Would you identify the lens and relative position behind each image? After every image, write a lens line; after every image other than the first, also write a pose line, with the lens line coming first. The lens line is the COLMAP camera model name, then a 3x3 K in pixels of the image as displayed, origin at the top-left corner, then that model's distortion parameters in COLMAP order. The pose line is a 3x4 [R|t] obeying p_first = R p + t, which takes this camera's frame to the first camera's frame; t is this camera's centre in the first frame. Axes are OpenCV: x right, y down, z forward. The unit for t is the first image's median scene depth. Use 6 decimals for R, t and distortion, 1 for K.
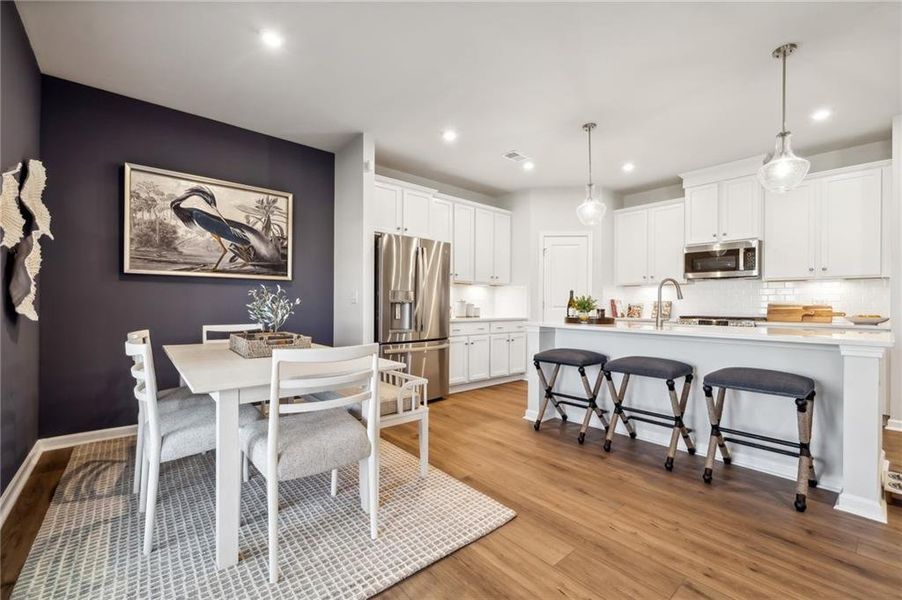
lens RADIAL K [[379.5, 0, 451.5], [0, 379.5, 307.7], [0, 0, 1]] dist [-0.003056, 0.001320]
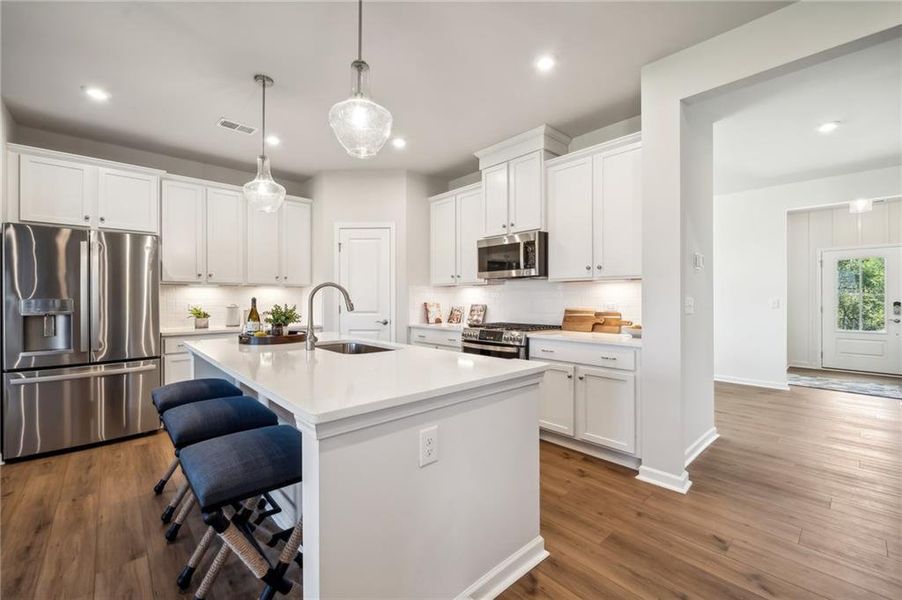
lens RADIAL K [[379.5, 0, 461.8], [0, 379.5, 297.1], [0, 0, 1]] dist [-0.003056, 0.001320]
pose [[0.999069, -0.007856, 0.042411, 0.674610], [0.008356, 0.999897, -0.011636, -0.033771], [-0.042315, 0.011980, 0.999033, 0.219472]]
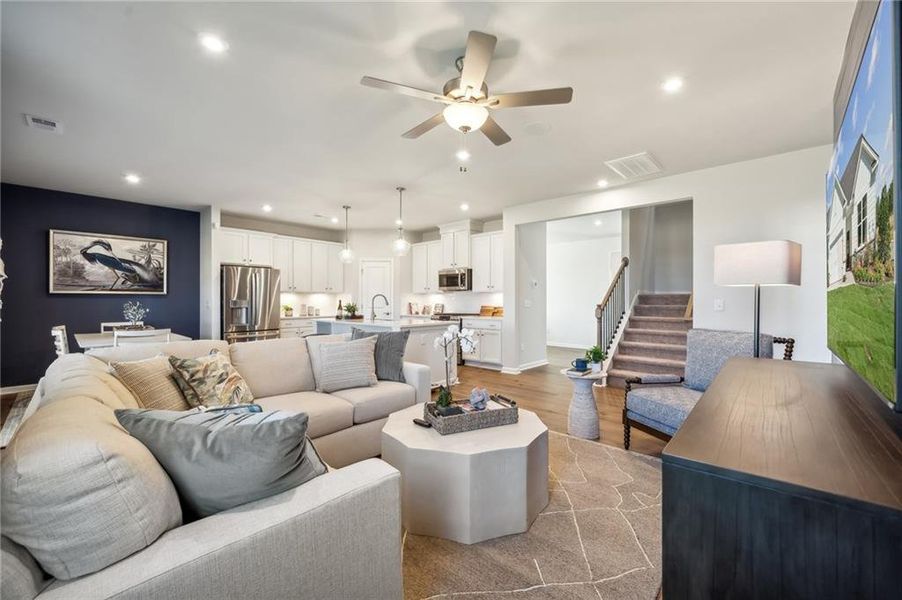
lens RADIAL K [[379.5, 0, 460.6], [0, 379.5, 302.4], [0, 0, 1]] dist [-0.003056, 0.001320]
pose [[0.991659, -0.007223, 0.128683, 0.618444], [0.007718, 0.999965, -0.003355, -0.023986], [-0.128654, 0.004320, 0.991680, -0.764429]]
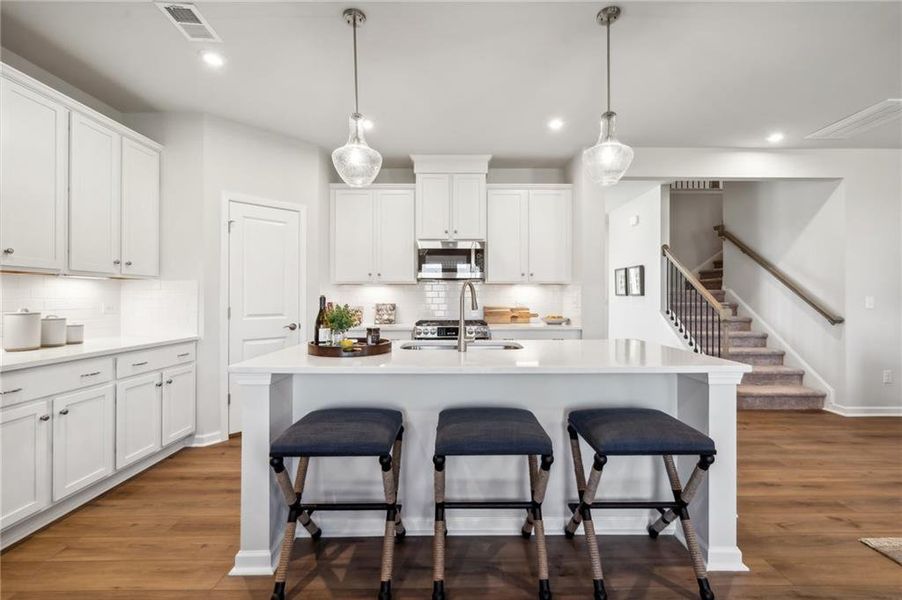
lens RADIAL K [[379.5, 0, 452.6], [0, 379.5, 294.3], [0, 0, 1]] dist [-0.003056, 0.001320]
pose [[0.642737, -0.001540, 0.766085, 0.011925], [0.012211, 0.999892, -0.008235, -0.040972], [-0.765989, 0.014648, 0.642686, 0.488178]]
